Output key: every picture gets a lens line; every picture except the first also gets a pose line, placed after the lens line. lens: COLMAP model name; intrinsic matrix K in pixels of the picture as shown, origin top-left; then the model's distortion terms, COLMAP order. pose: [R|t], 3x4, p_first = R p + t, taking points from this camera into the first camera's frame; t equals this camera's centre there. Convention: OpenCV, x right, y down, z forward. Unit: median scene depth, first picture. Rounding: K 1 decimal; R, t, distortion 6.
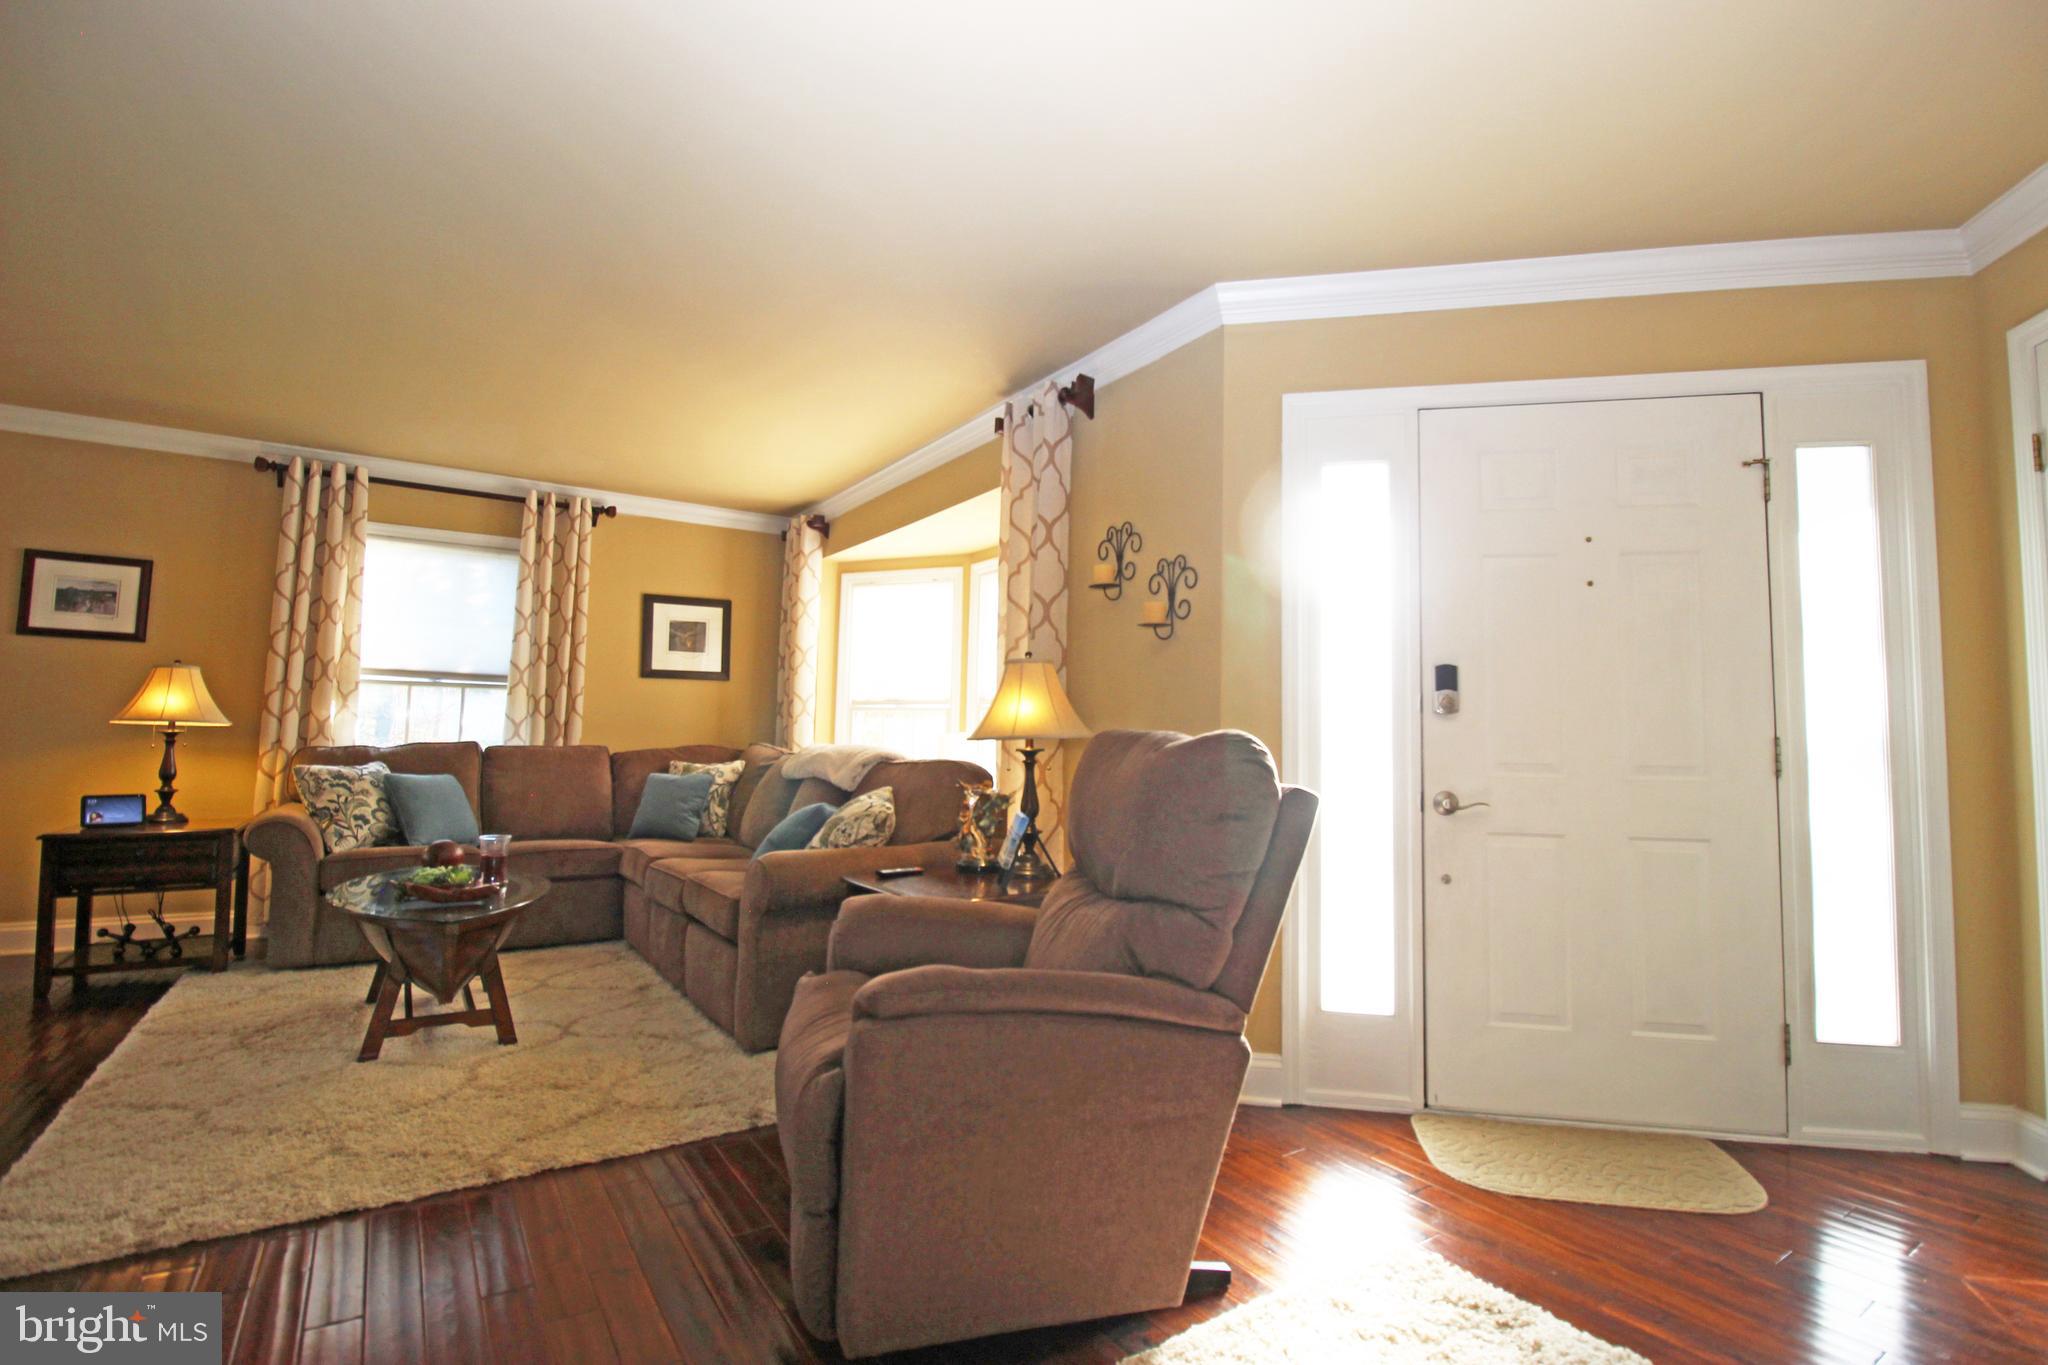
lens RADIAL K [[949.4, 0, 1054.4], [0, 949.4, 668.8], [0, 0, 1]] dist [-0.002602, -0.011311]
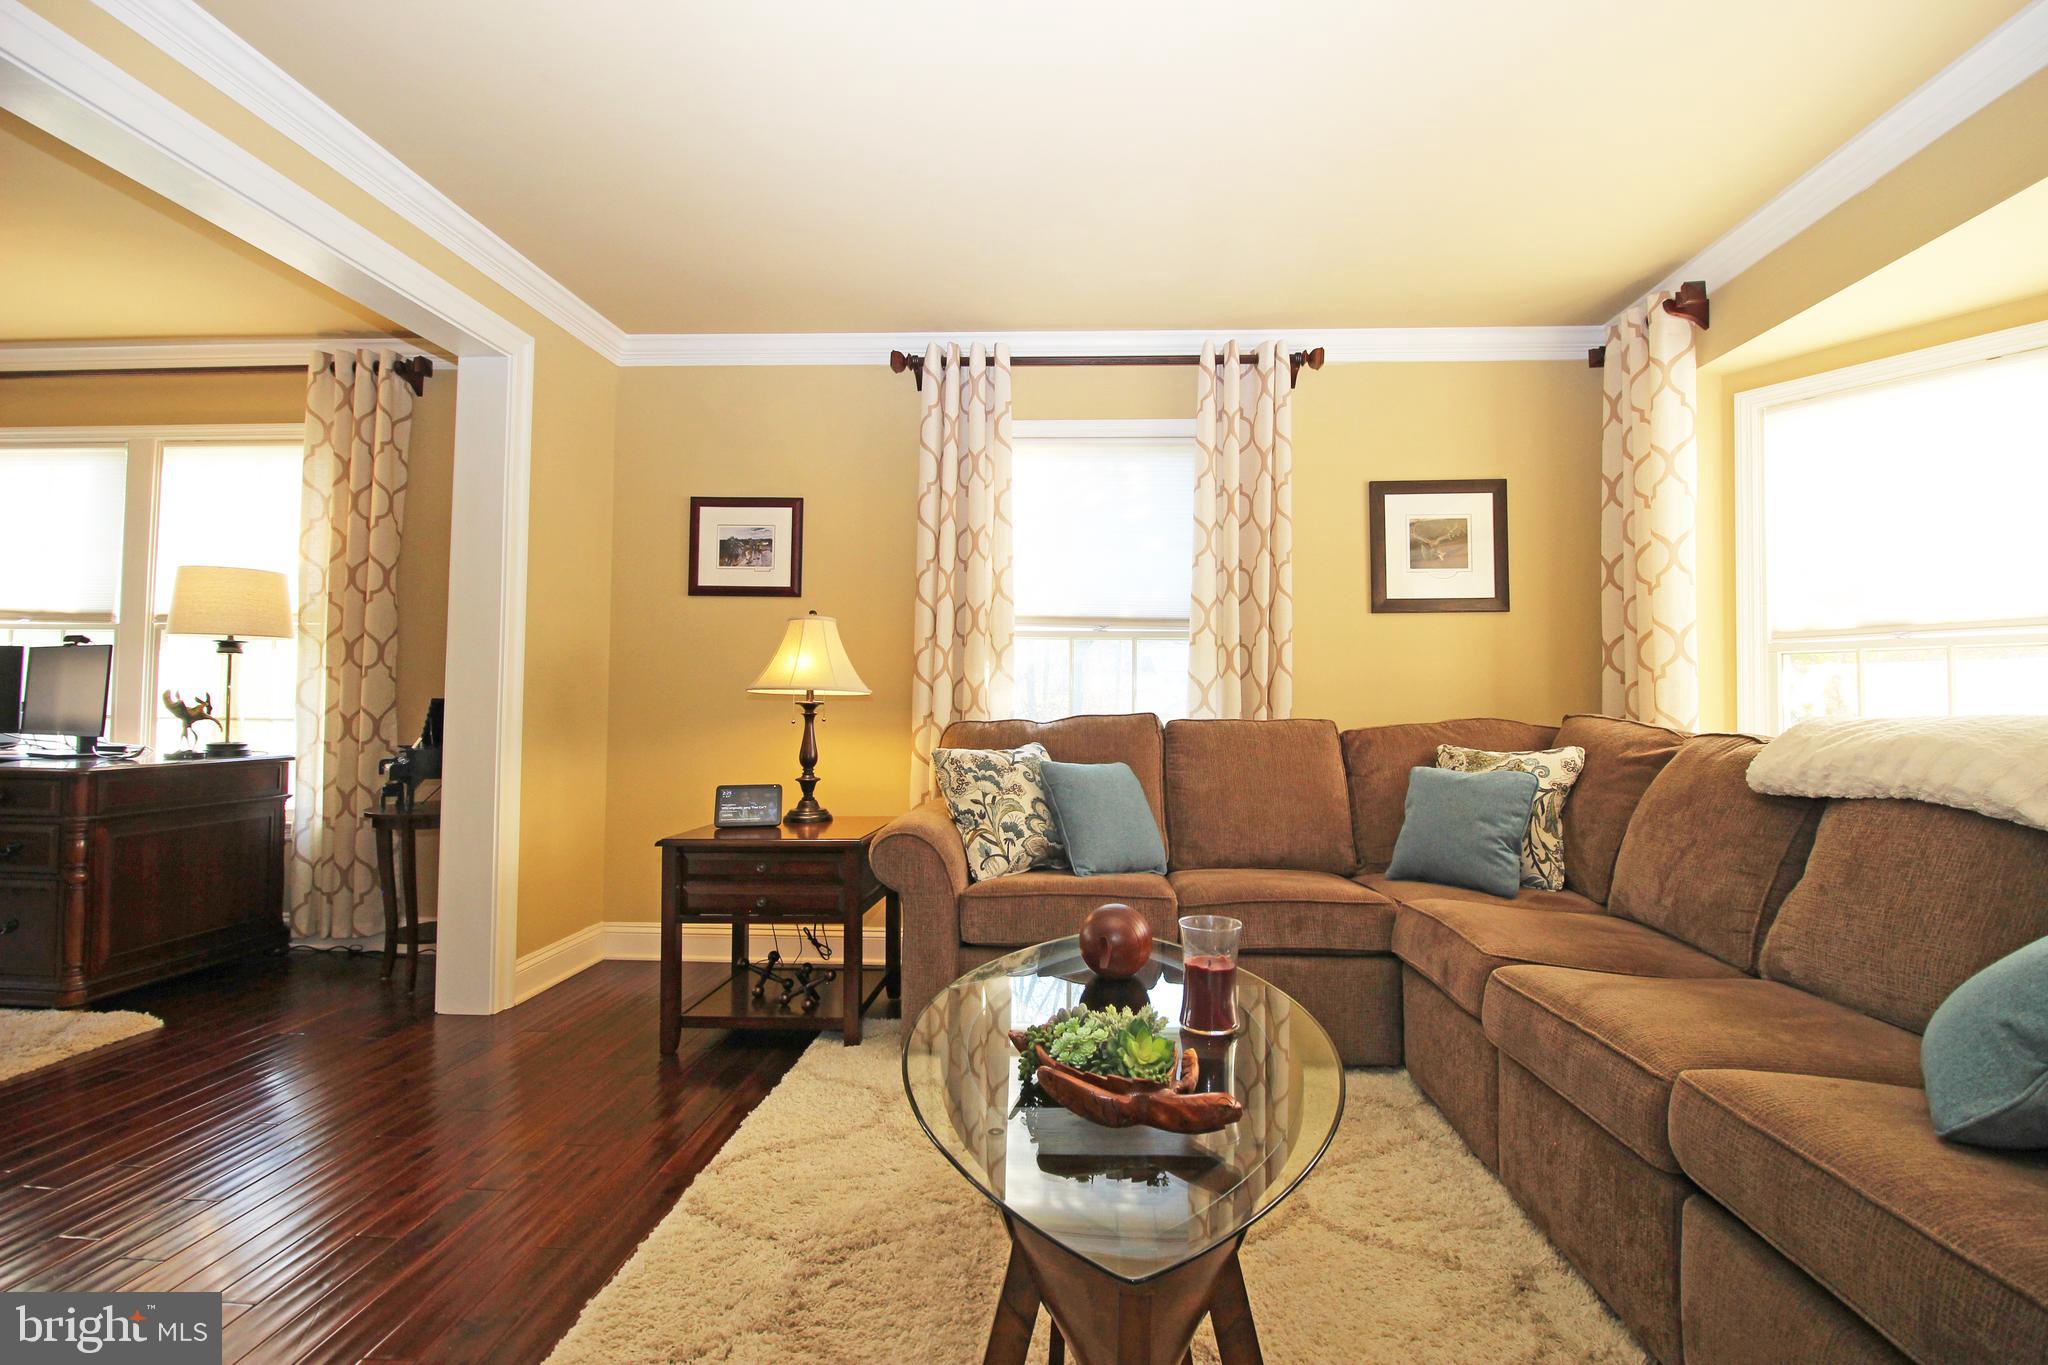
lens RADIAL K [[949.4, 0, 1053.3], [0, 949.4, 671.5], [0, 0, 1]] dist [-0.002602, -0.011311]
pose [[0.799437, -0.030295, -0.599985, -0.267530], [0.049846, 0.998629, 0.015992, 0.033101], [0.598678, -0.042692, 0.799851, 0.426641]]
